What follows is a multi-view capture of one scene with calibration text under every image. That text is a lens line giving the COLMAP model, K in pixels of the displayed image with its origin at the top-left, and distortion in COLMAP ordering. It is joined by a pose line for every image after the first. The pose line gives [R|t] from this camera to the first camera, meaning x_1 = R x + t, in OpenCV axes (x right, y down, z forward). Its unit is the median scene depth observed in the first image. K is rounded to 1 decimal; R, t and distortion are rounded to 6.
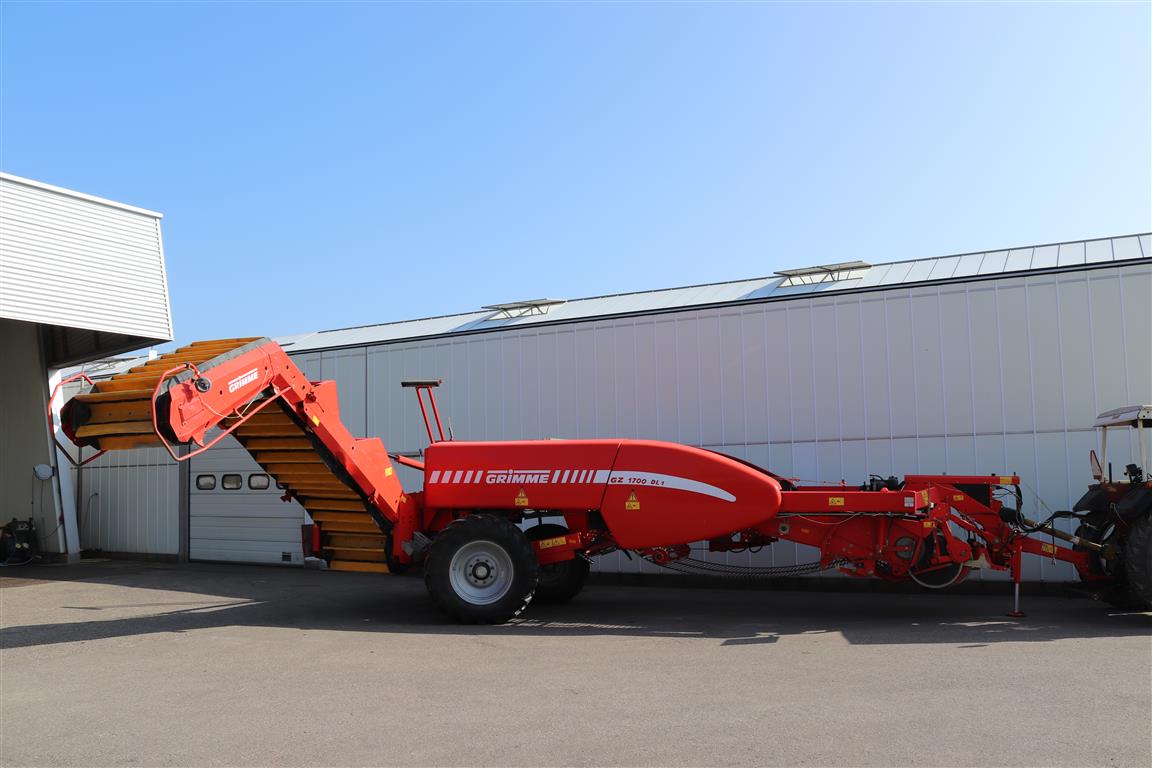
lens RADIAL K [[1001.4, 0, 576.0], [0, 1001.4, 384.0], [0, 0, 1]] dist [-0.153827, 0.163664]
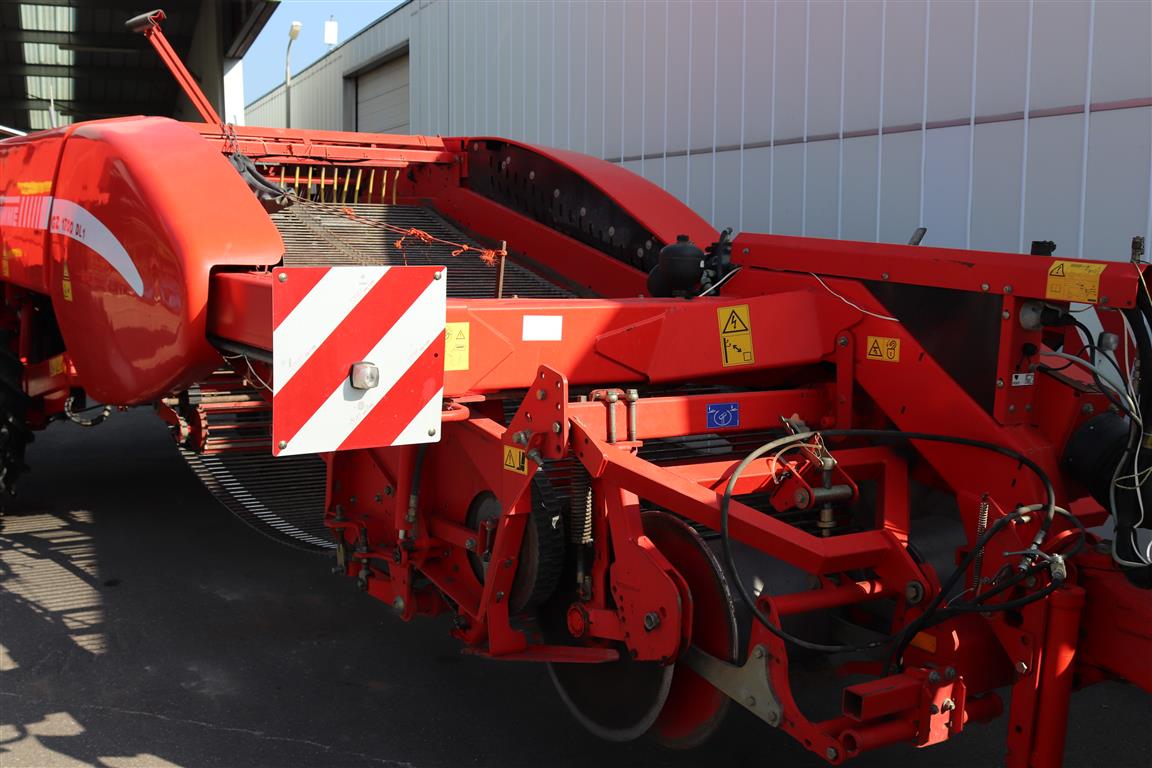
lens RADIAL K [[1307.4, 0, 576.0], [0, 1307.4, 384.0], [0, 0, 1]] dist [-0.077325, -0.012582]
pose [[0.765803, 0.100809, -0.635125, 0.505510], [0.039099, 0.978511, 0.202456, 0.062334], [0.641885, -0.179874, 0.745405, 0.726890]]
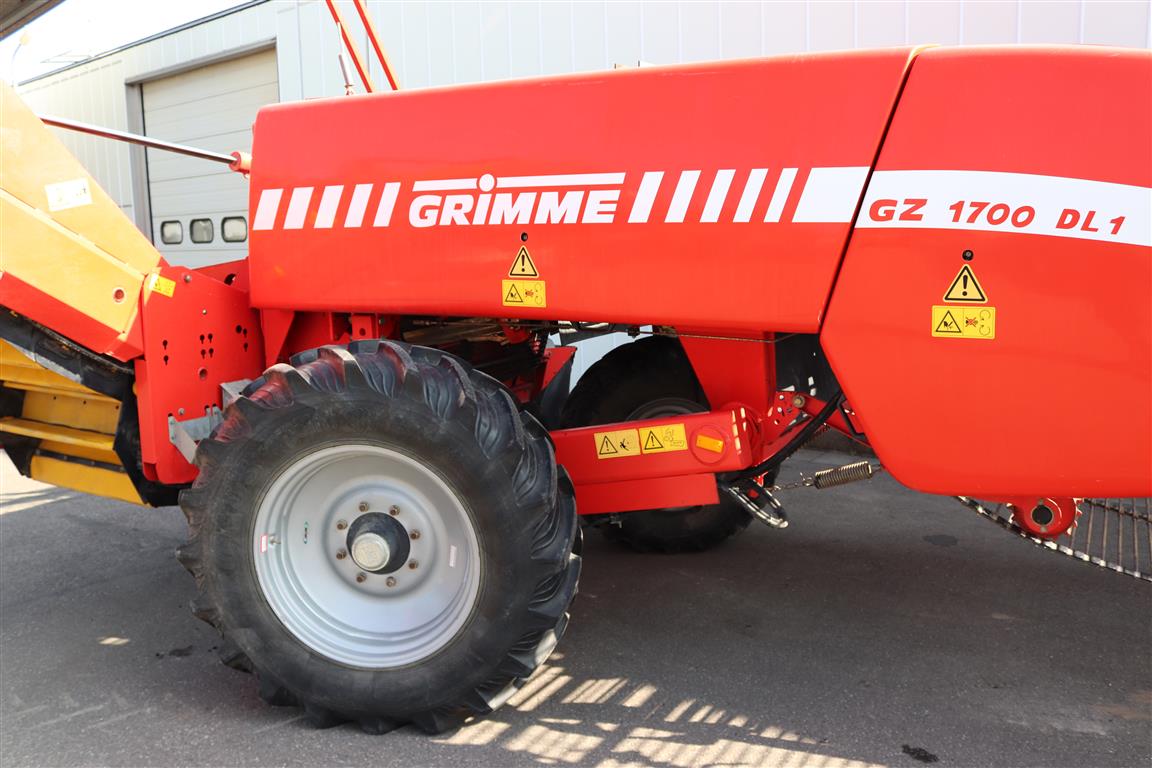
lens RADIAL K [[1001.4, 0, 576.0], [0, 1001.4, 384.0], [0, 0, 1]] dist [-0.153827, 0.163664]
pose [[0.979176, 0.023882, -0.201604, 0.014610], [0.028434, 0.967135, 0.252669, 0.073491], [0.201013, -0.253140, 0.946316, 0.740267]]
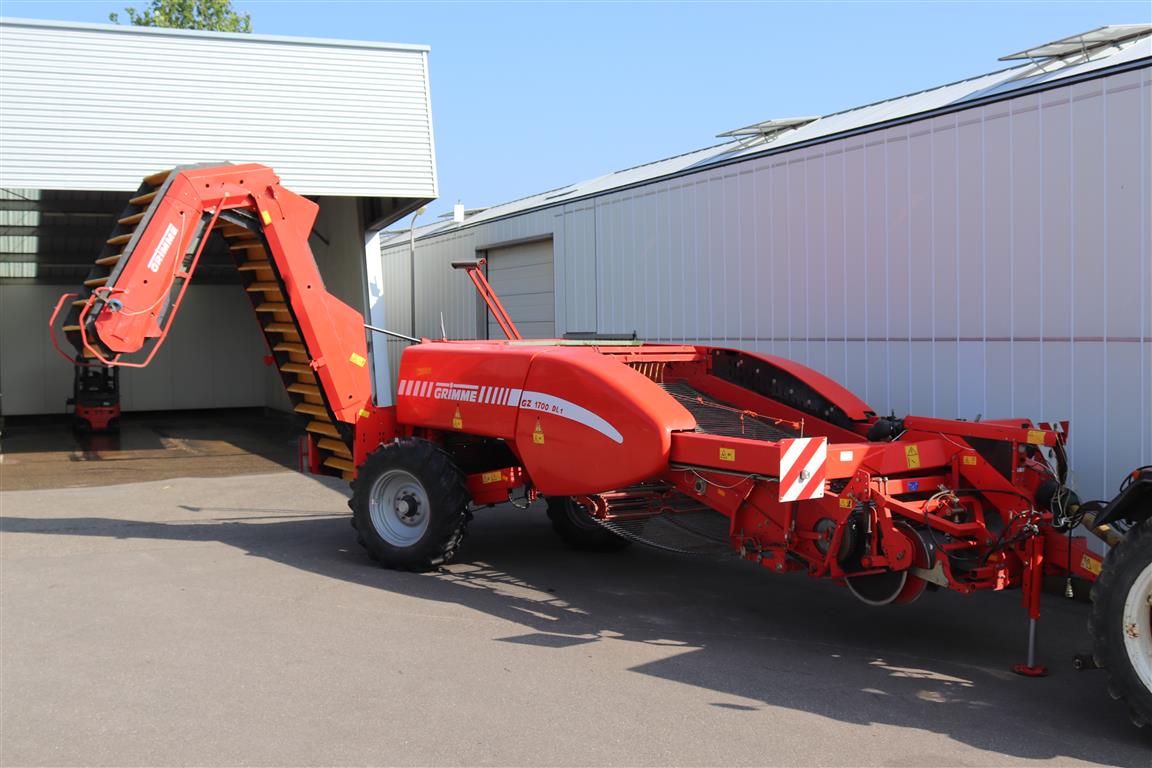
lens RADIAL K [[1365.3, 0, 576.0], [0, 1365.3, 384.0], [0, 0, 1]] dist [-0.078199, 0.010716]
pose [[0.786187, 0.033273, -0.617092, 0.688060], [0.058330, 0.990096, 0.127698, -0.046441], [0.615230, -0.136389, 0.776460, 0.219801]]
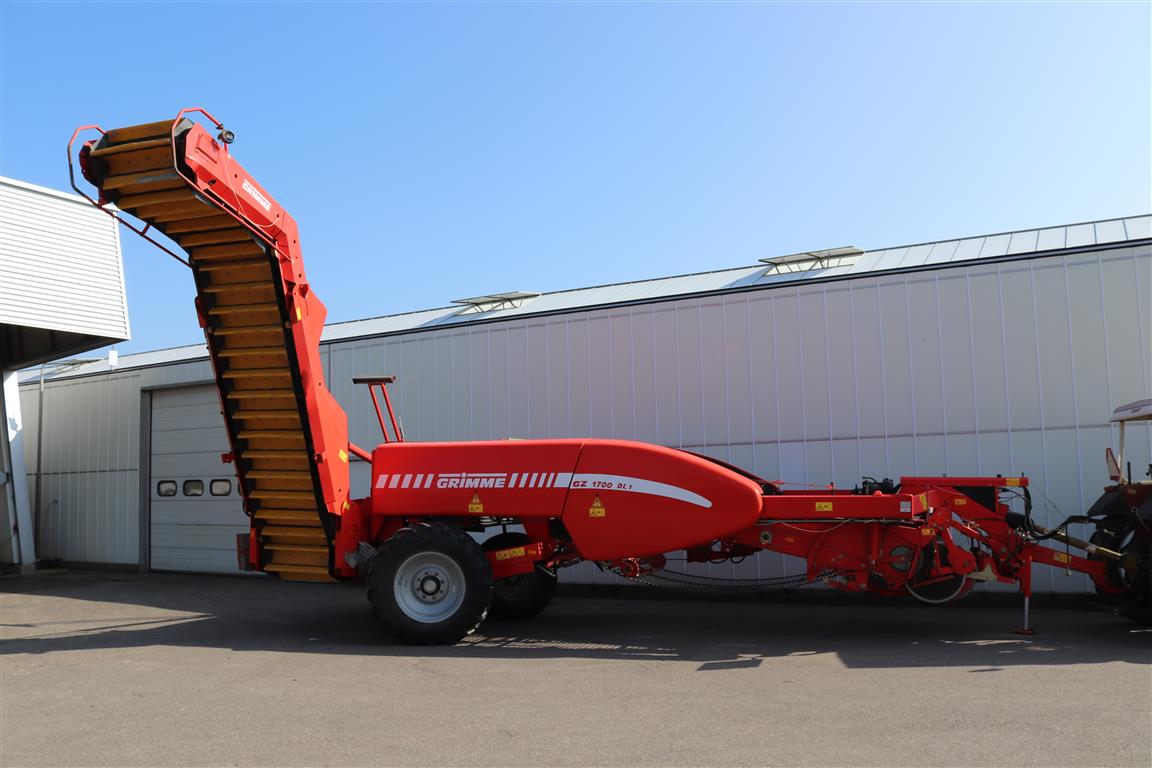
lens RADIAL K [[988.5, 0, 576.0], [0, 988.5, 384.0], [0, 0, 1]] dist [-0.155945, 0.157469]
pose [[0.999985, -0.005313, -0.001569, 0.038300], [0.005303, 0.999966, -0.006304, 0.011489], [0.001602, 0.006296, 0.999979, 0.109091]]
